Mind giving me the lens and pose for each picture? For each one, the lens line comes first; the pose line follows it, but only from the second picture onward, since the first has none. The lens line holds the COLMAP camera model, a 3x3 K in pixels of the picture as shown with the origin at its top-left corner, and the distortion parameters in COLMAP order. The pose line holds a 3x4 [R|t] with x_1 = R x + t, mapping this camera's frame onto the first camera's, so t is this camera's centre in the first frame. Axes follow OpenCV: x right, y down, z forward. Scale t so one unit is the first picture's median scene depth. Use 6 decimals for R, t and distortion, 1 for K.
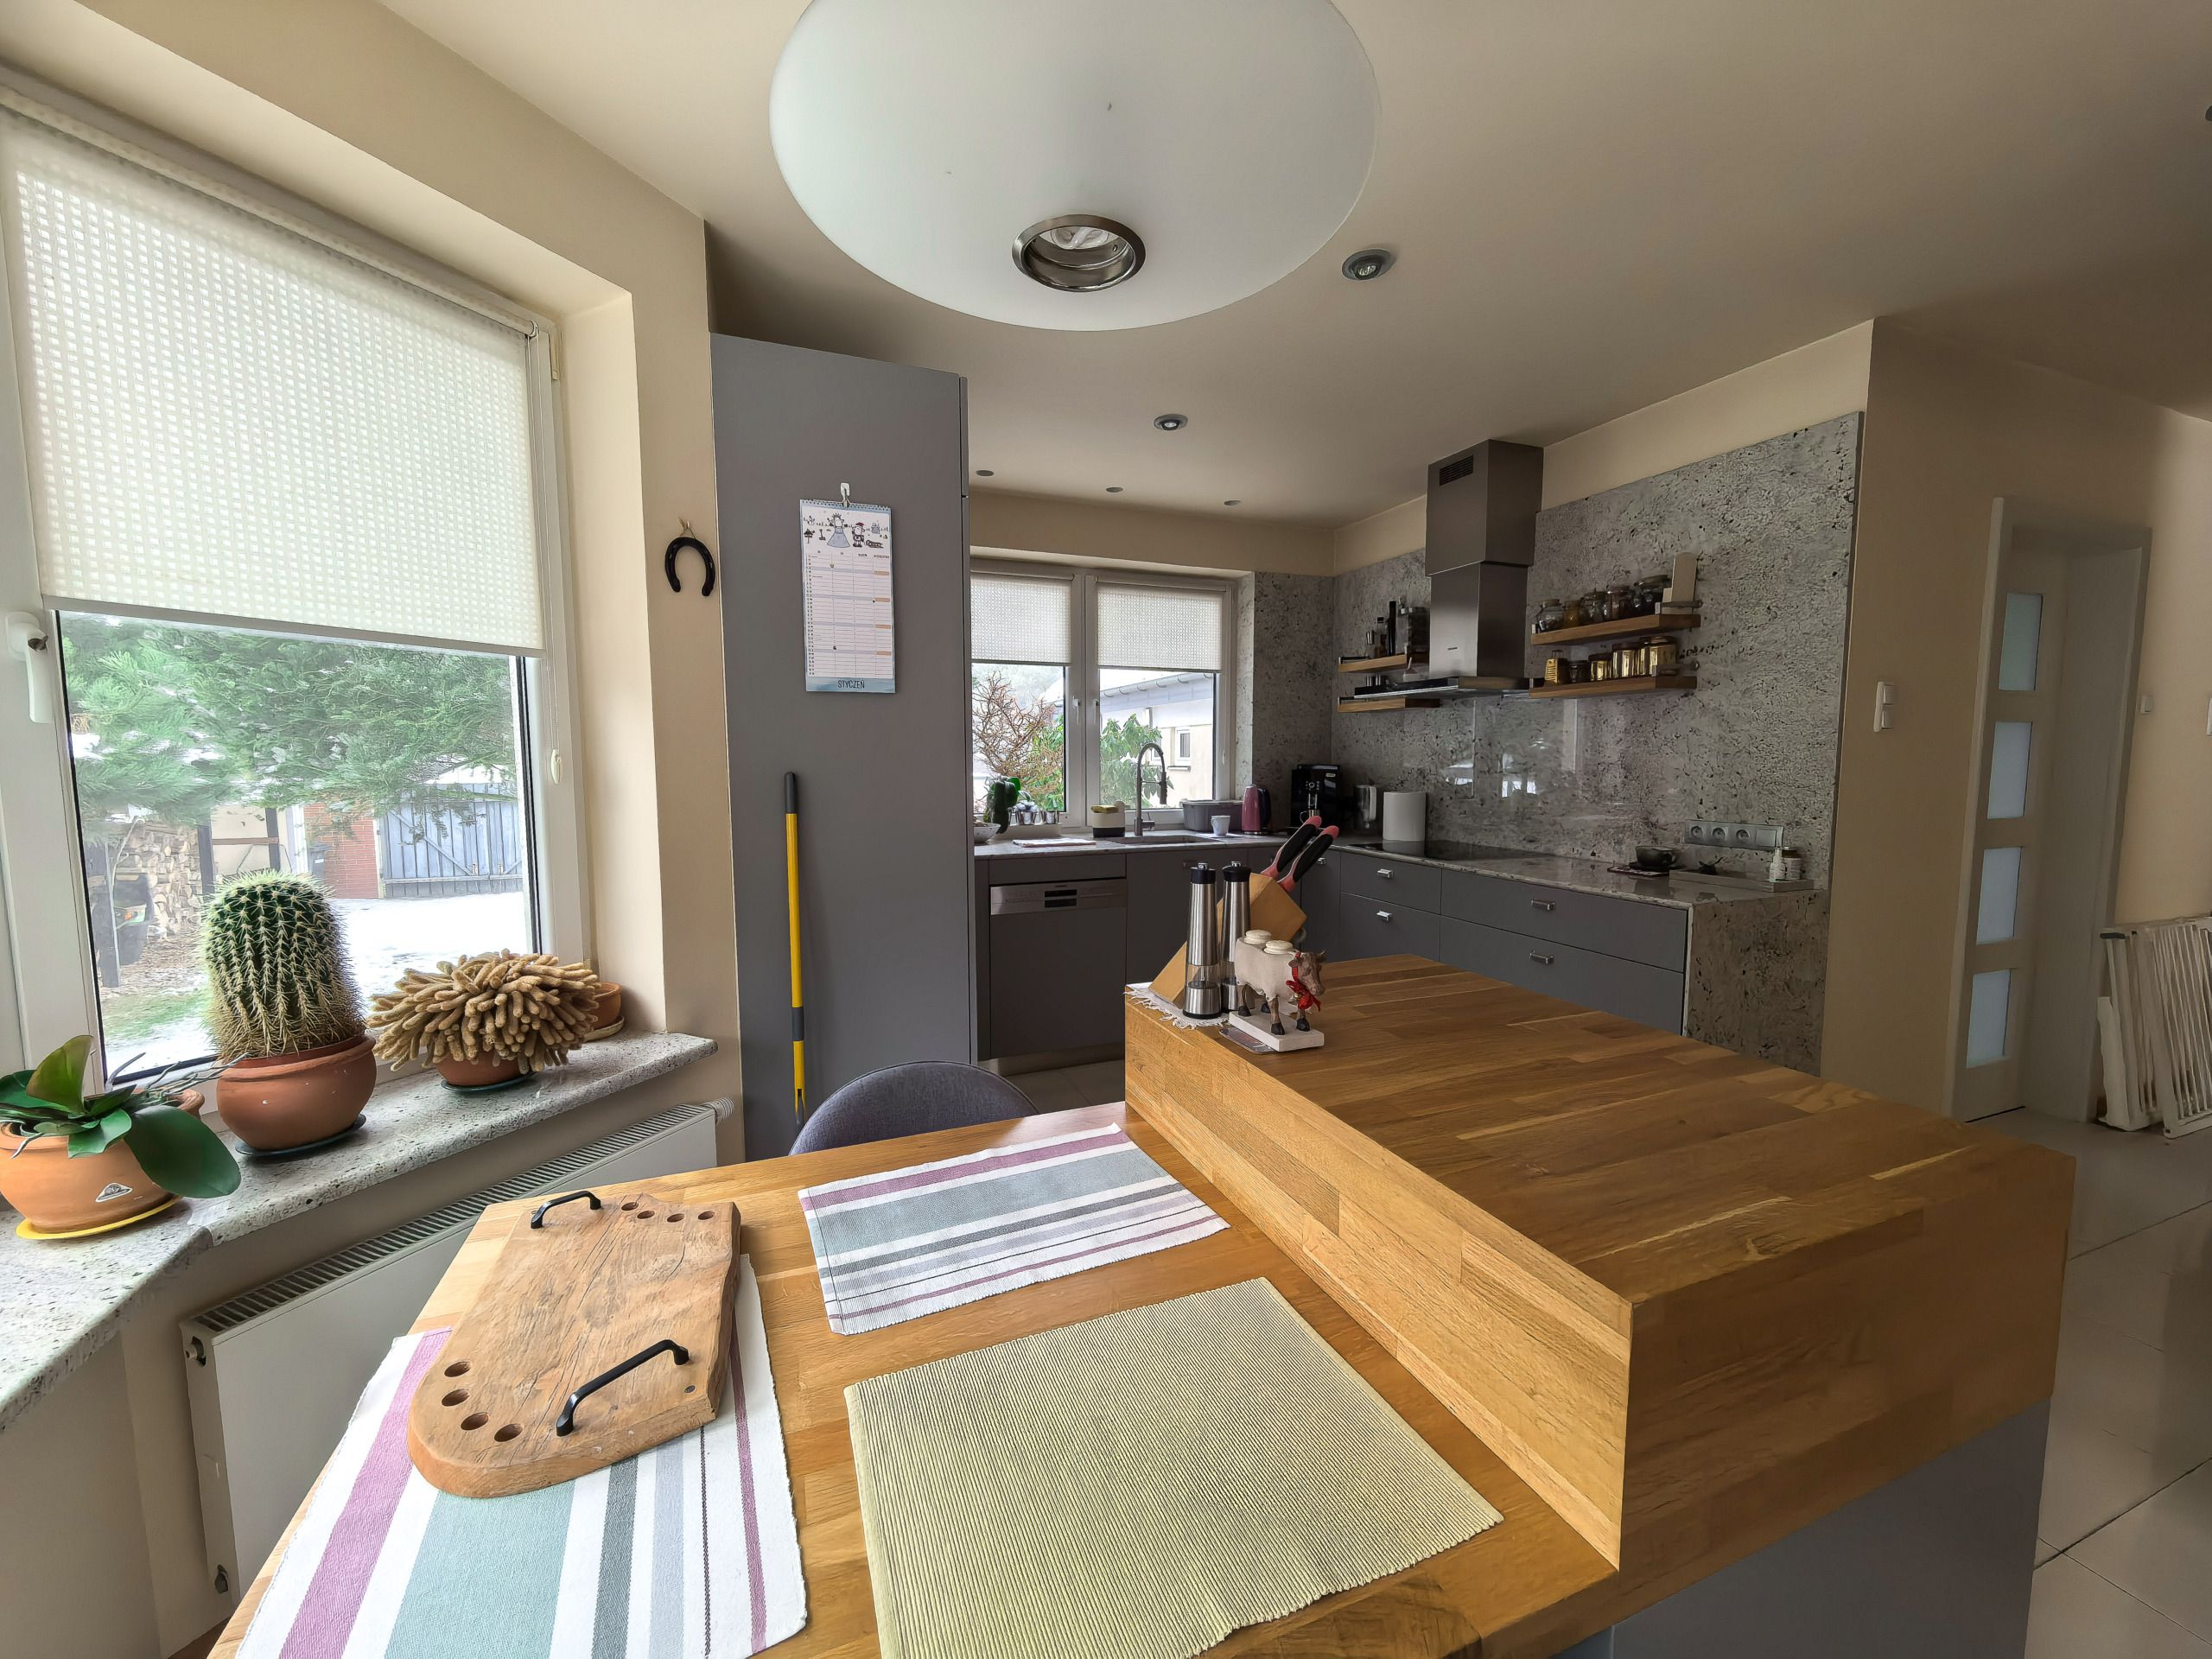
lens RADIAL K [[860.3, 0, 1102.9], [0, 860.3, 831.3], [0, 0, 1]] dist [0.000478, 0.000137]
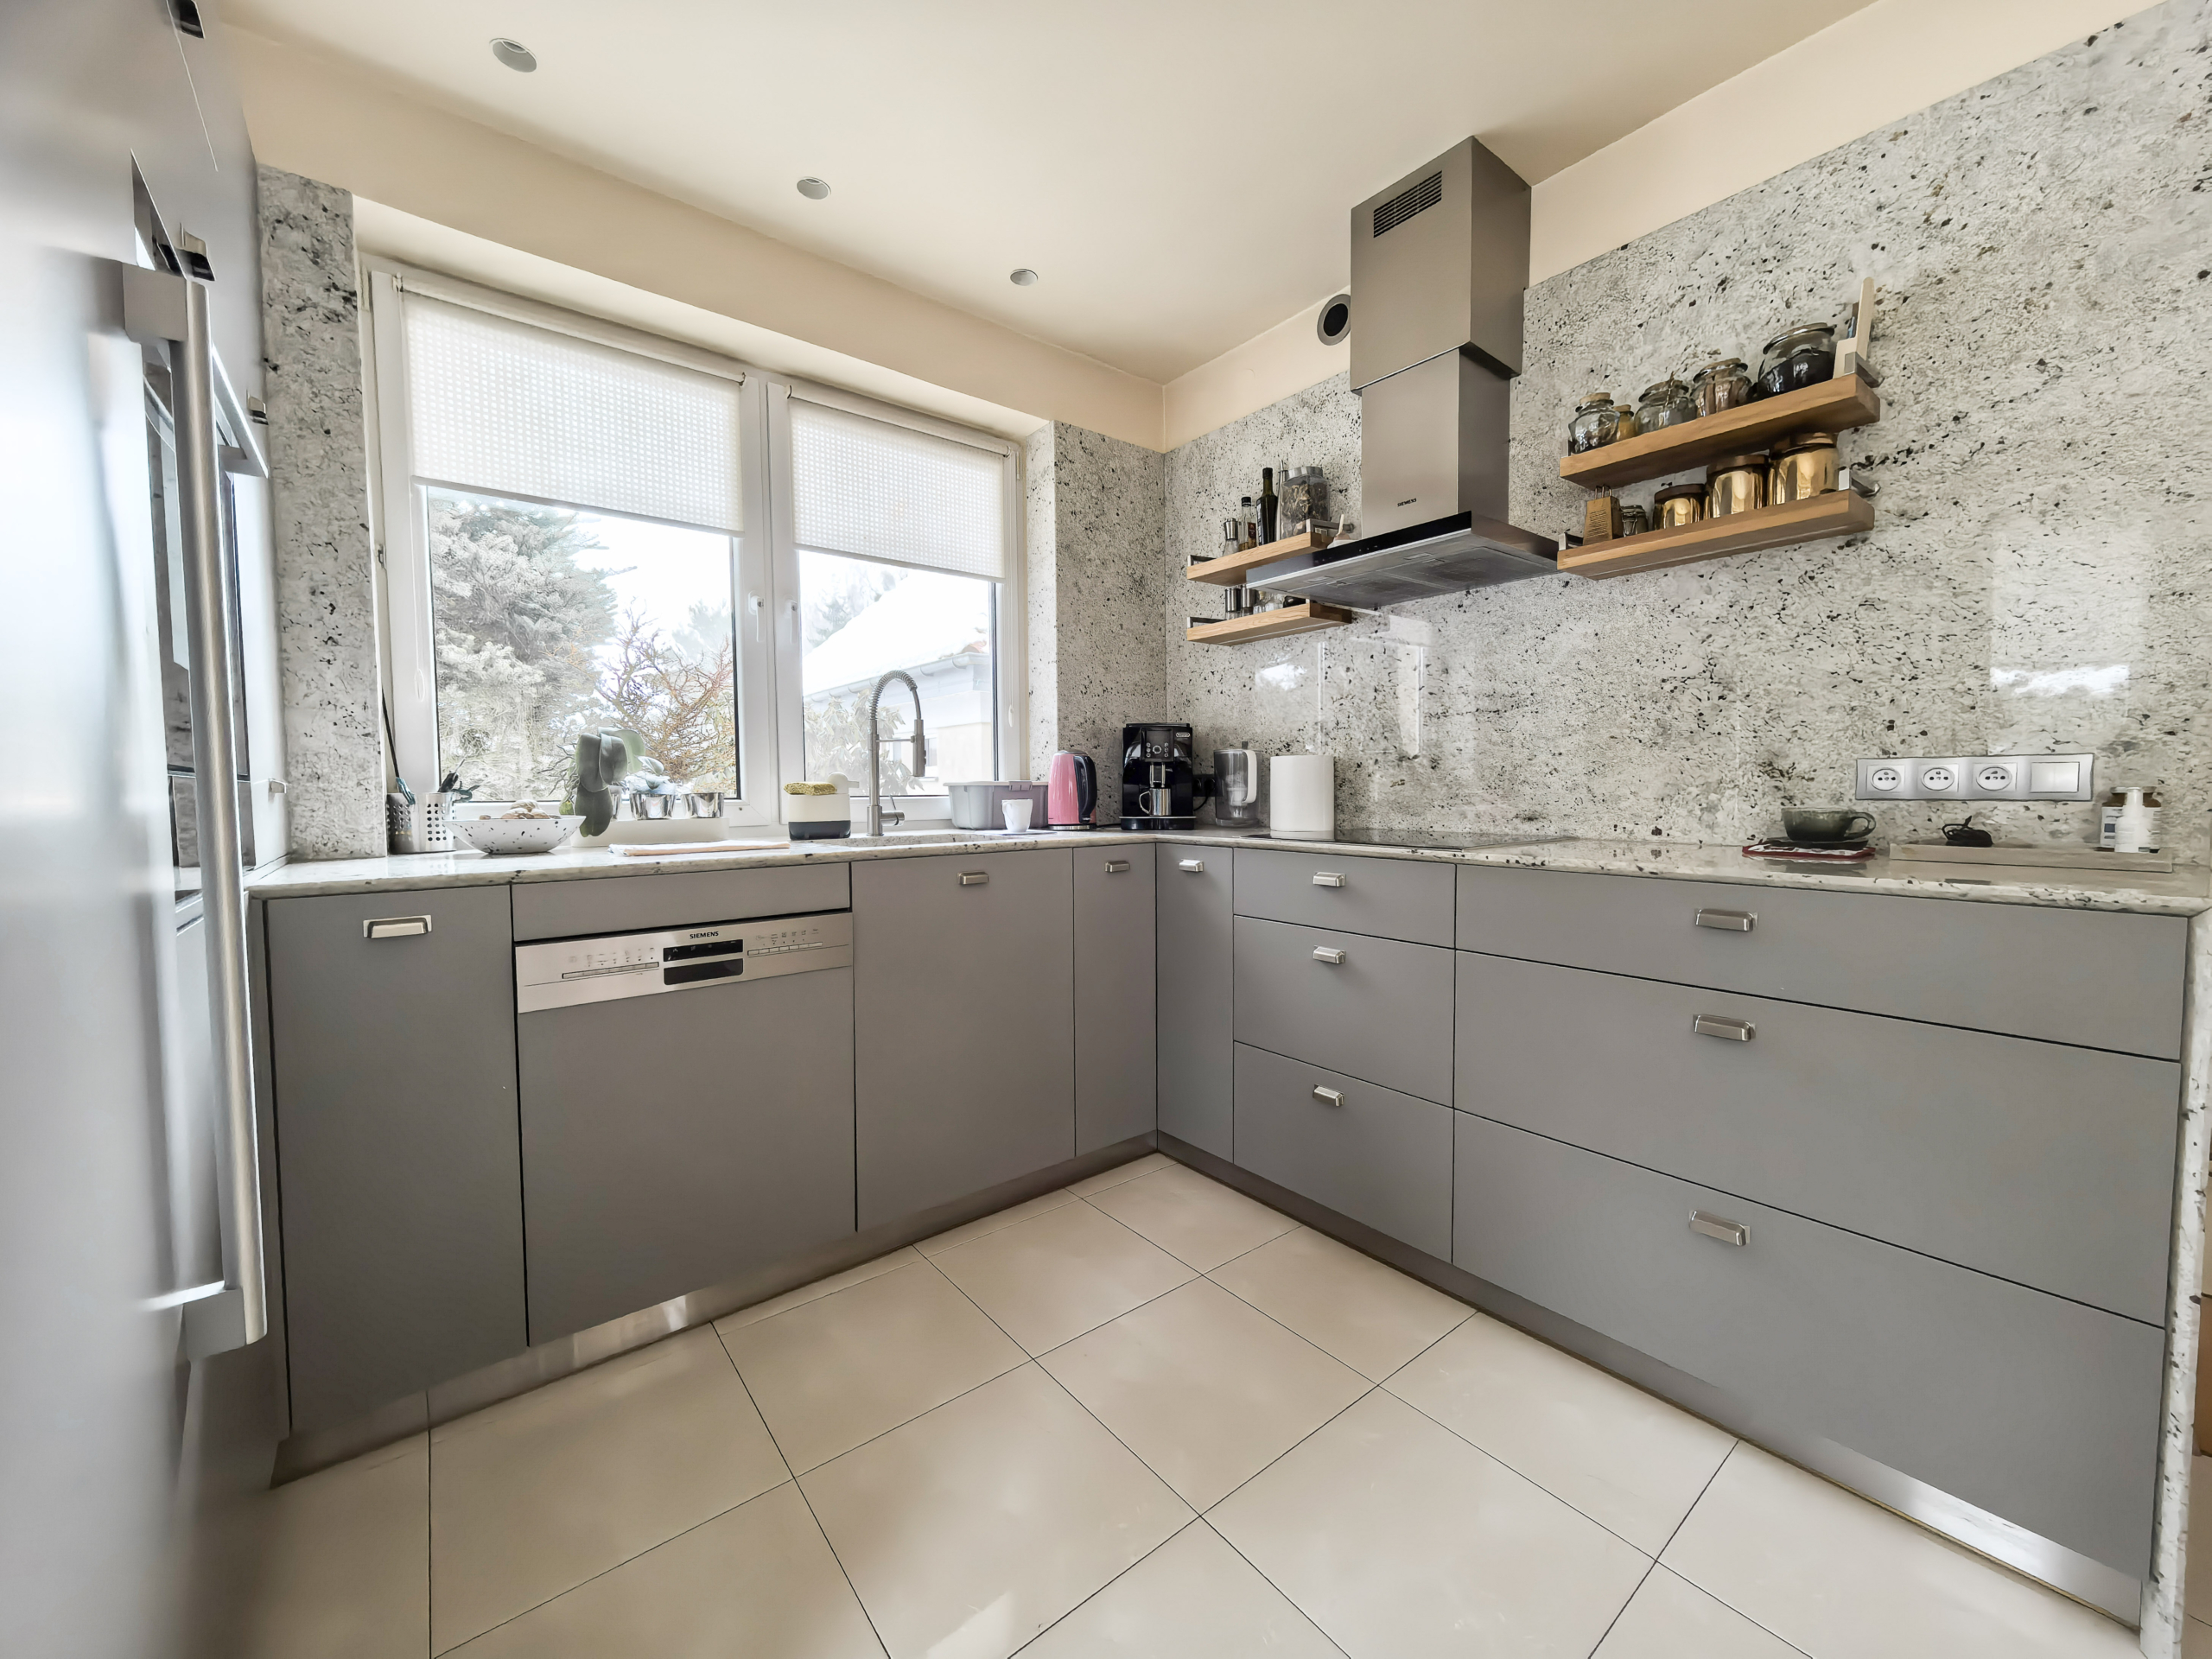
lens RADIAL K [[862.7, 0, 1110.8], [0, 862.7, 826.1], [0, 0, 1]] dist [0.002199, -0.000146]
pose [[0.952660, -0.021222, 0.303296, 0.018257], [0.033838, 0.998764, -0.036404, 0.026603], [-0.302149, 0.044943, 0.952201, 0.451121]]
